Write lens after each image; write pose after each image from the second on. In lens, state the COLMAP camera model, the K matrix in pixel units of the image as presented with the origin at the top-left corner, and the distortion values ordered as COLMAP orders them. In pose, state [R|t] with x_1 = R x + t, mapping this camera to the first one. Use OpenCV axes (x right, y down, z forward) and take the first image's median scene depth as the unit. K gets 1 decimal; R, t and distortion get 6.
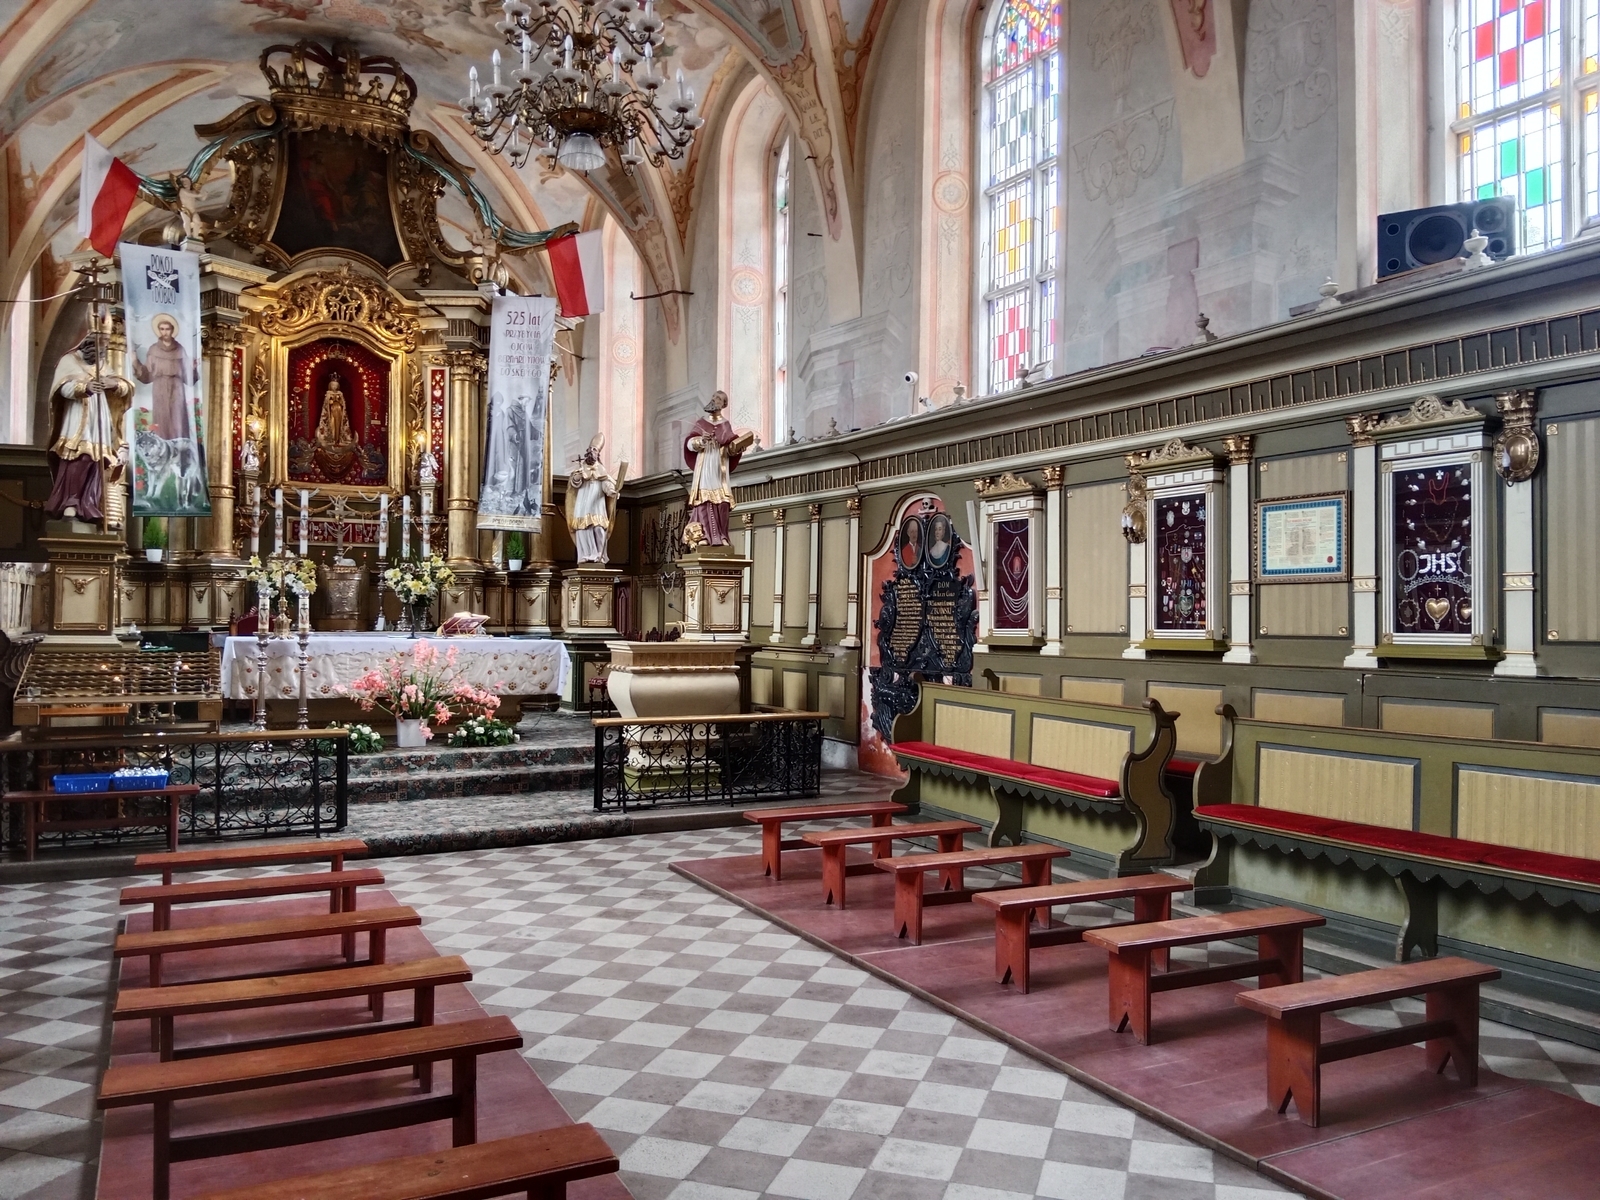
lens RADIAL K [[1233.0, 0, 800.0], [0, 1233.0, 600.0], [0, 0, 1]] dist [0.101472, -0.177945]
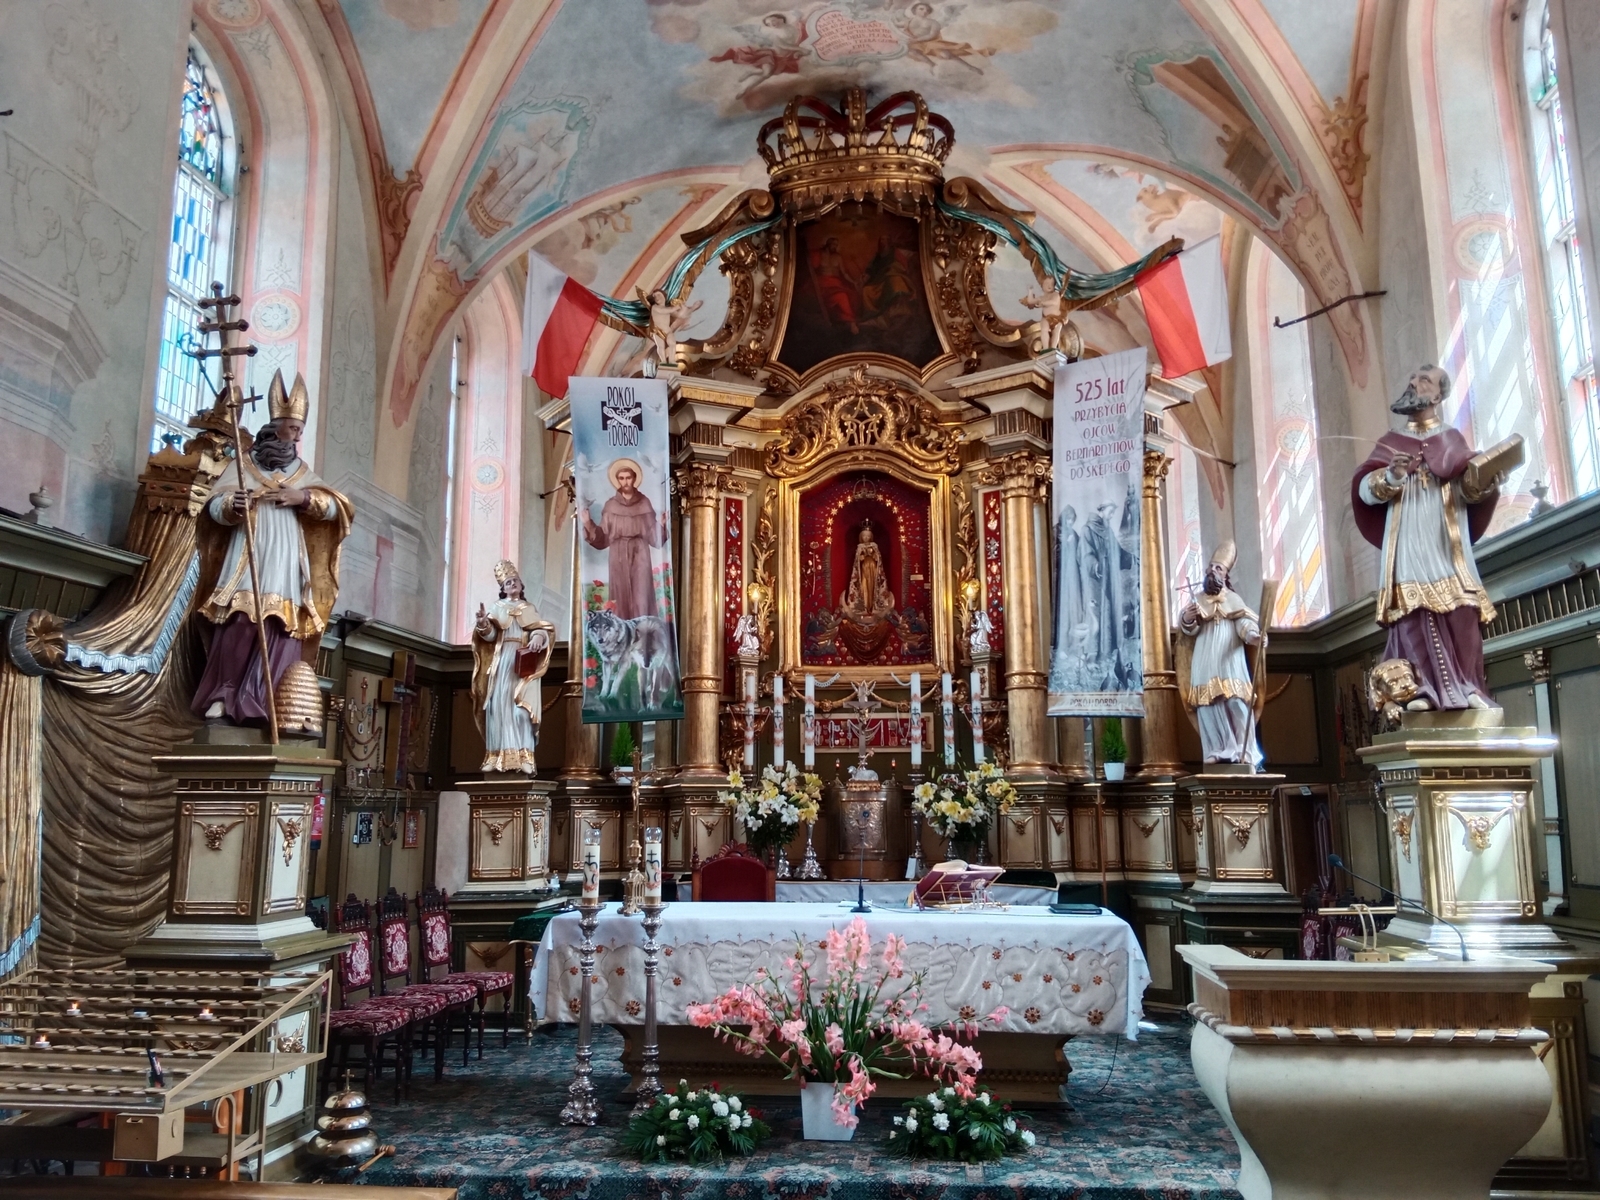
lens RADIAL K [[1224.7, 0, 794.4], [0, 1224.7, 601.9], [0, 0, 1]] dist [0.111131, -0.192051]
pose [[0.830670, -0.110226, -0.545745, -0.014824], [0.018160, 0.985049, -0.171312, -0.009095], [0.556469, 0.132393, 0.820253, 0.406471]]
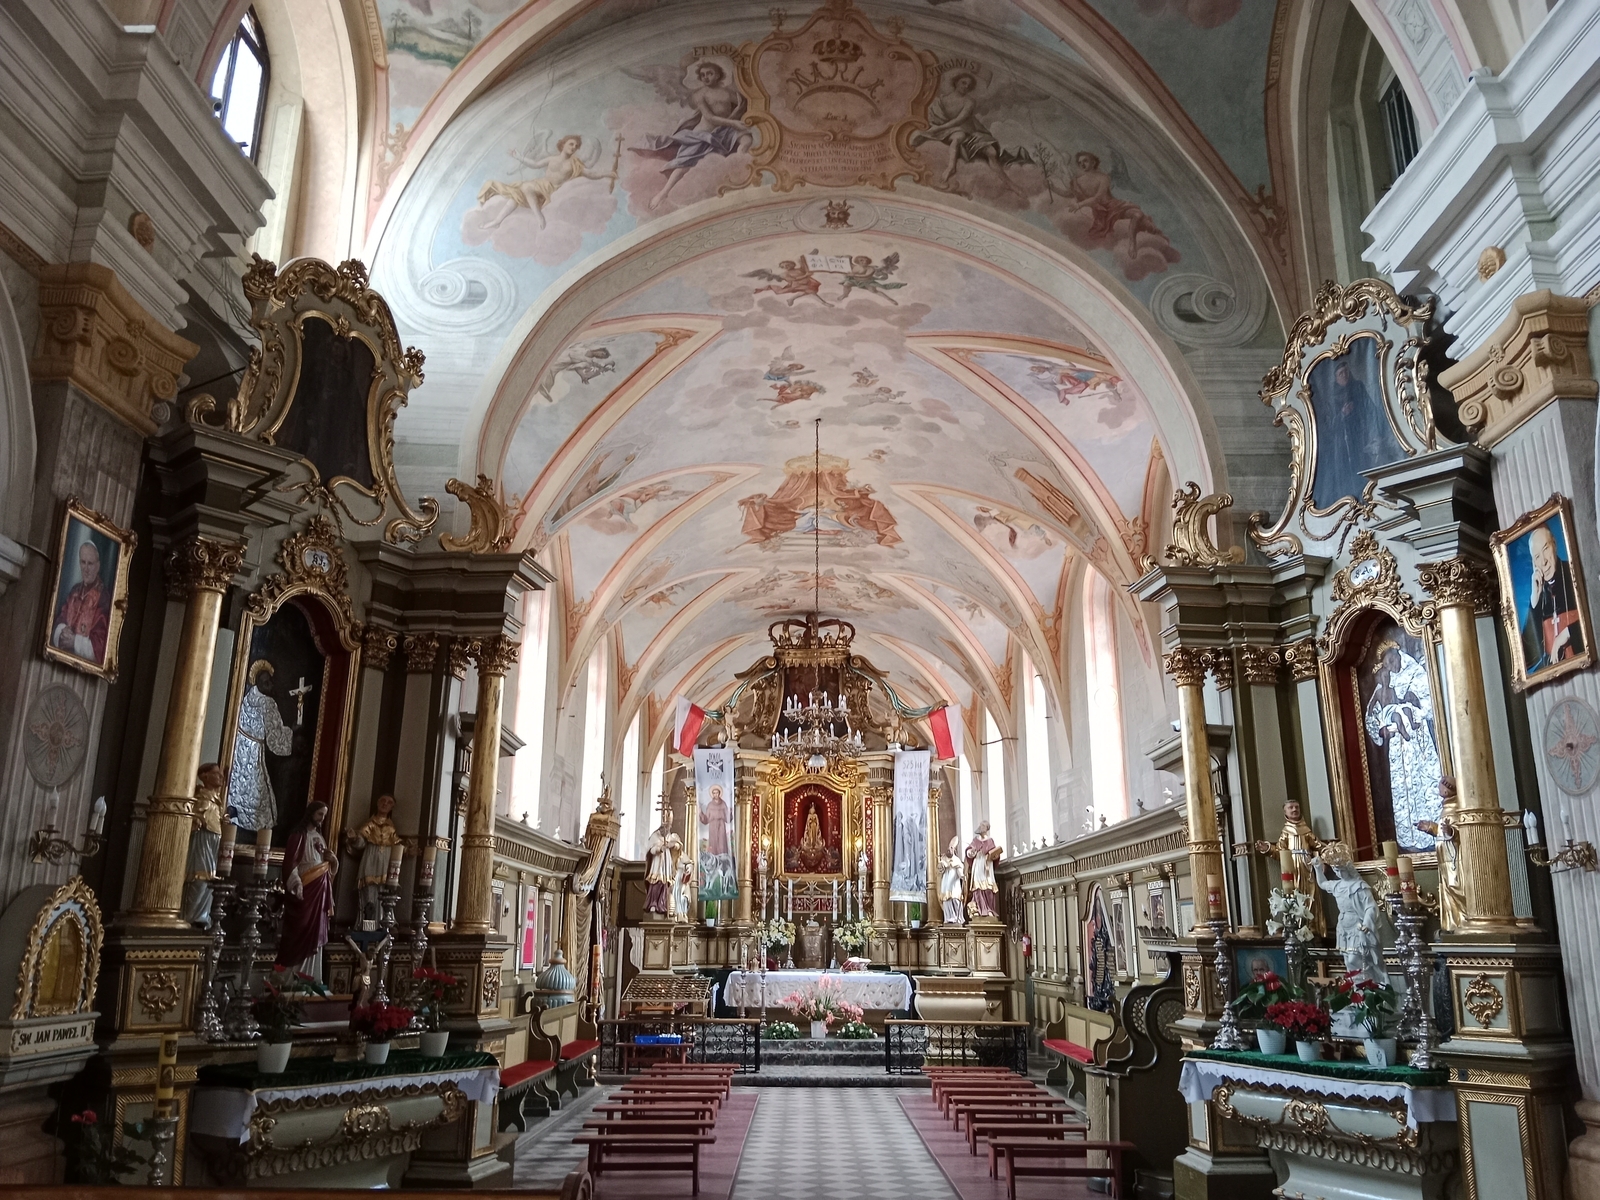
lens RADIAL K [[1242.8, 0, 789.9], [0, 1242.8, 593.8], [0, 0, 1]] dist [0.101973, -0.184770]
pose [[0.884630, -0.128157, -0.448337, 0.399381], [0.005698, 0.964389, -0.264427, -0.014561], [0.466260, 0.231366, 0.853857, -0.516037]]
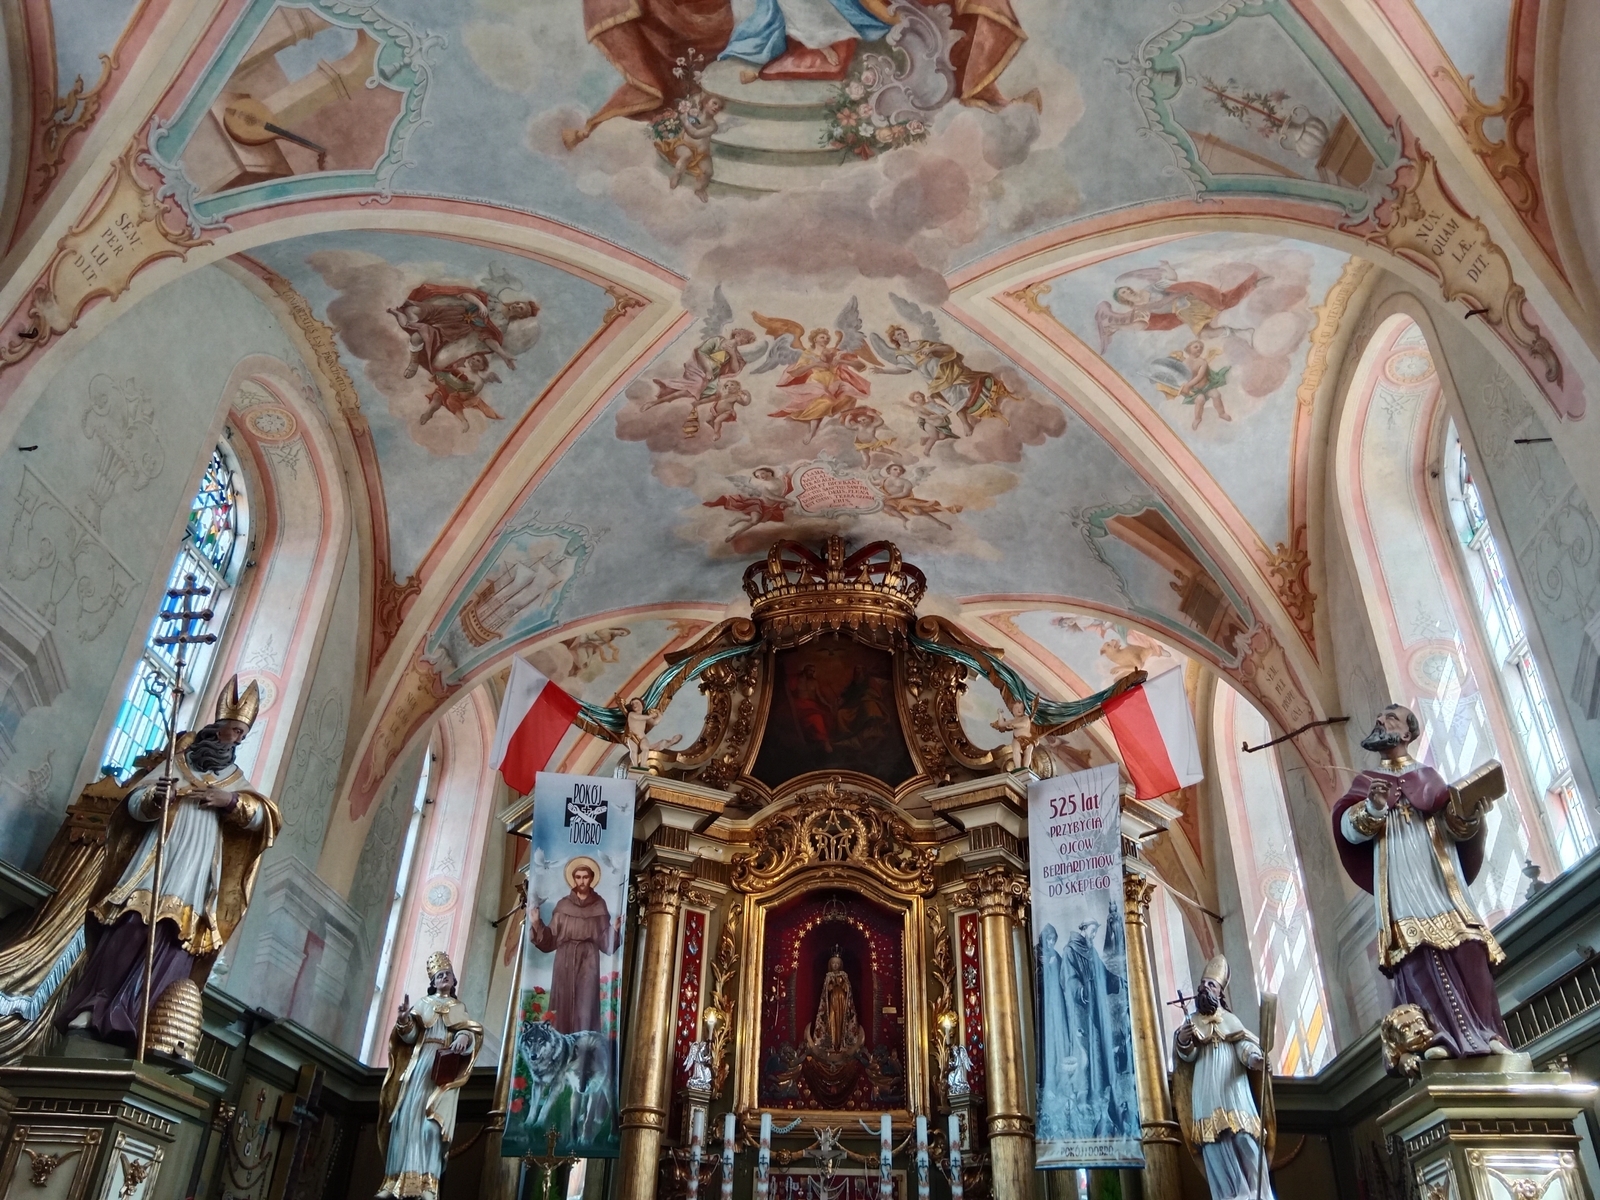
lens RADIAL K [[1231.0, 0, 794.5], [0, 1231.0, 604.9], [0, 0, 1]] dist [0.103016, -0.173555]
pose [[0.846073, -0.278959, -0.454250, -0.025686], [-0.016543, 0.837992, -0.545432, 0.039598], [0.532811, 0.468990, 0.704387, 0.436368]]
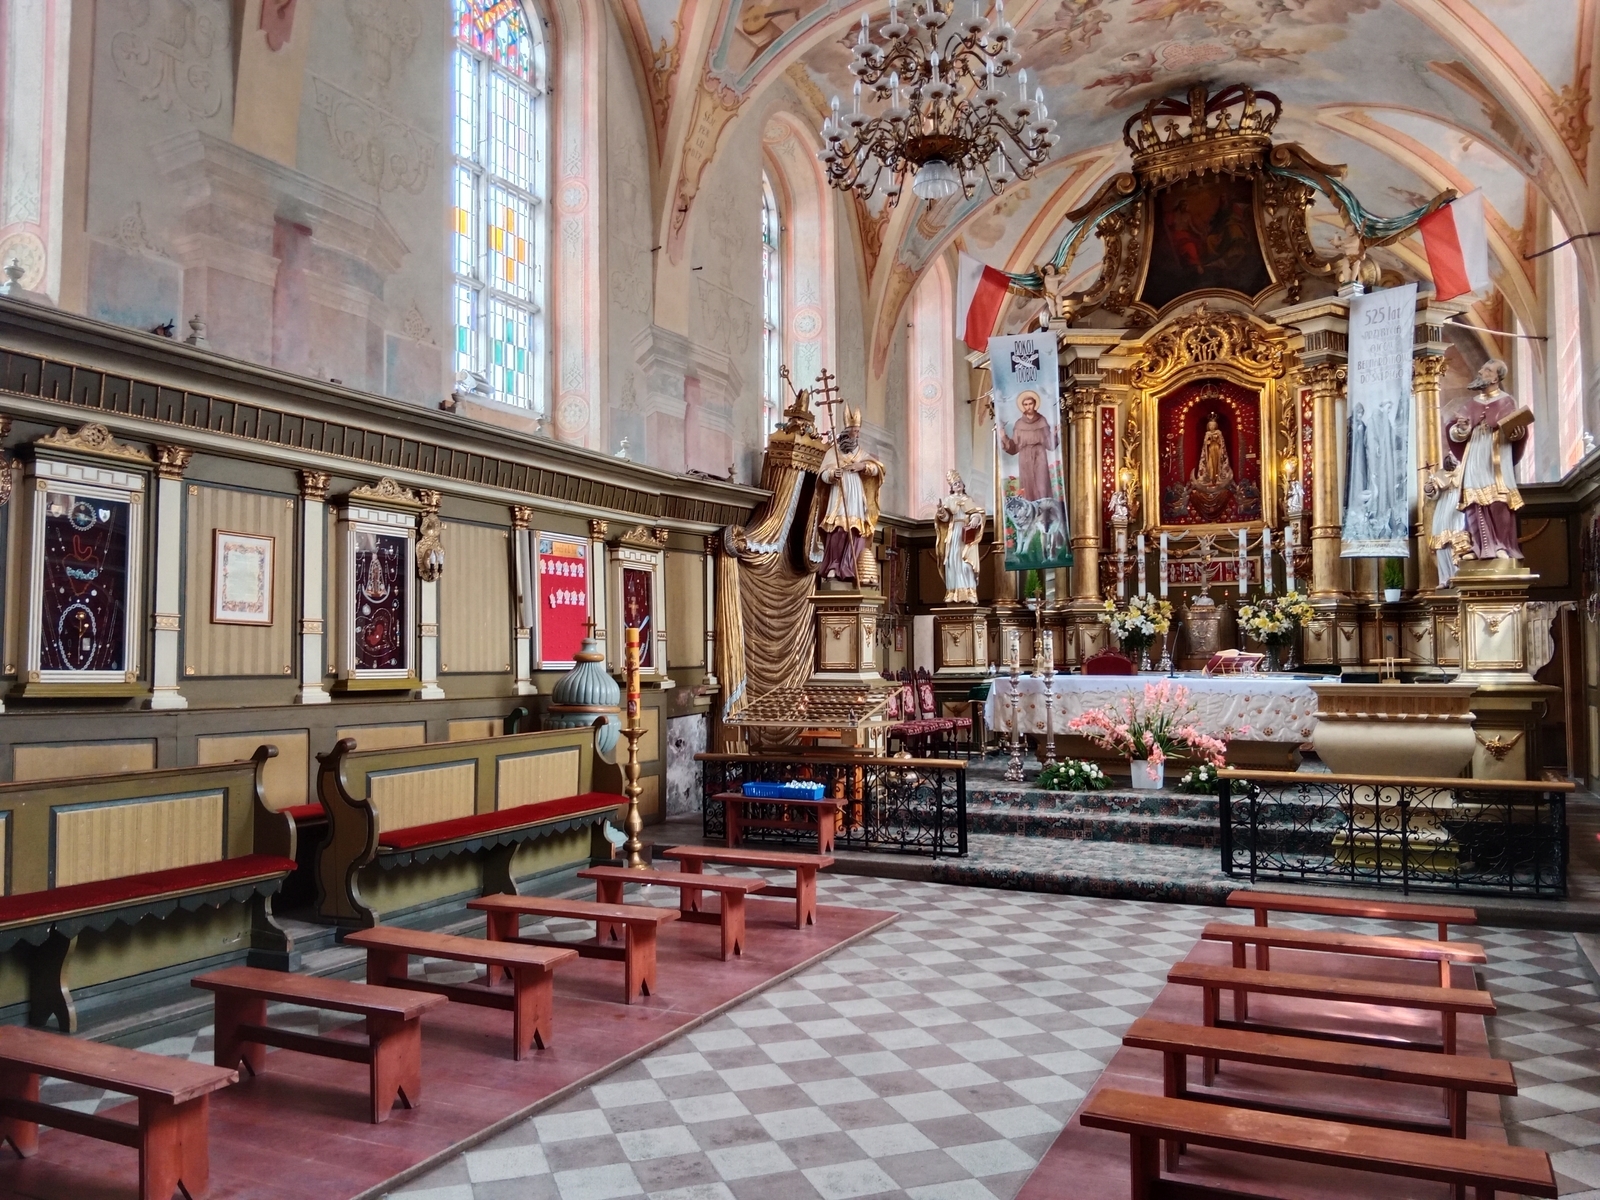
lens RADIAL K [[1231.0, 0, 794.5], [0, 1231.0, 604.9], [0, 0, 1]] dist [0.103016, -0.173555]
pose [[0.599848, -0.044445, -0.798879, 0.230900], [0.020074, 0.998978, -0.040505, 0.005803], [0.799862, 0.008260, 0.600127, 0.143397]]
